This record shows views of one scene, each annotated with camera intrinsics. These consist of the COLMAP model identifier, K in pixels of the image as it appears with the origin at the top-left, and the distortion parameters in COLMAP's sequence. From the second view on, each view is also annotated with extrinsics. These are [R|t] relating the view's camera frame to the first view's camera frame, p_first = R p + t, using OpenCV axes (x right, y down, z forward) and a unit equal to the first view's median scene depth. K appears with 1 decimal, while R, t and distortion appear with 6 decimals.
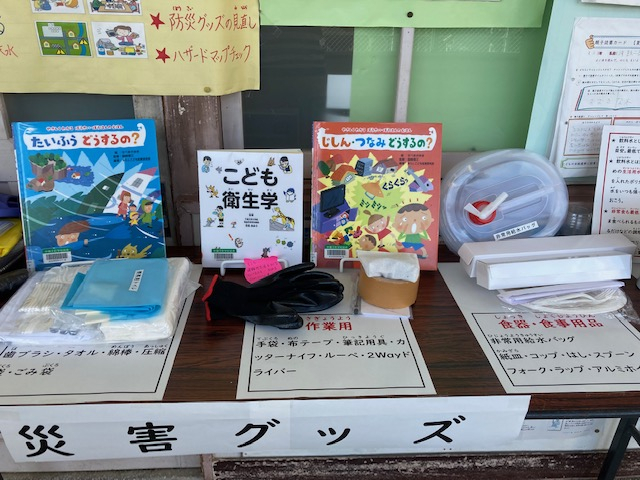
lens RADIAL K [[536.7, 0, 325.0], [0, 536.7, 237.2], [0, 0, 1]] dist [0.015307, 0.002635]
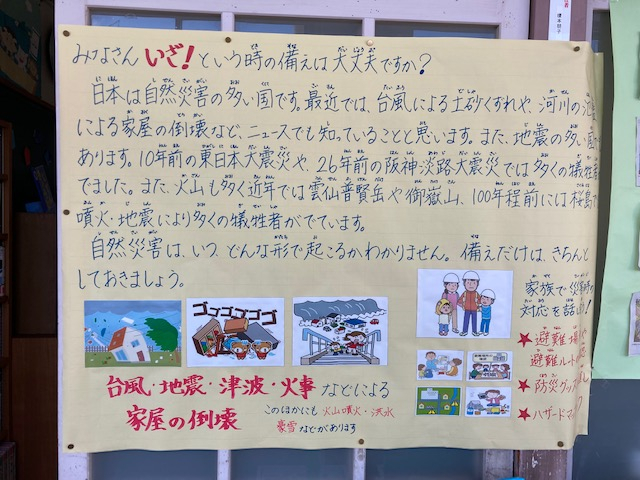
lens RADIAL K [[536.7, 0, 319.1], [0, 536.7, 237.5], [0, 0, 1]] dist [0.015307, 0.002635]
pose [[0.999884, -0.000004, 0.015246, -0.734815], [0.005688, 0.927894, -0.372801, -0.266351], [-0.014145, 0.372845, 0.927786, -0.138943]]
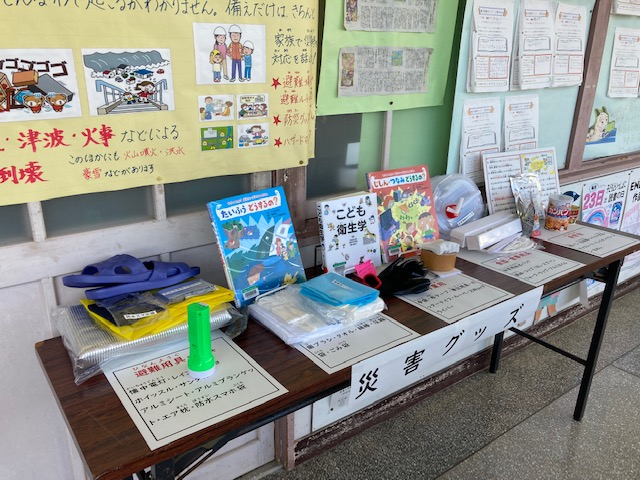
lens RADIAL K [[536.7, 0, 320.2], [0, 536.7, 238.4], [0, 0, 1]] dist [0.015307, 0.002635]
pose [[0.830050, -0.194277, 0.522756, -1.017498], [0.234001, 0.972182, -0.010252, -0.044147], [-0.506222, 0.130835, 0.852421, -0.260511]]
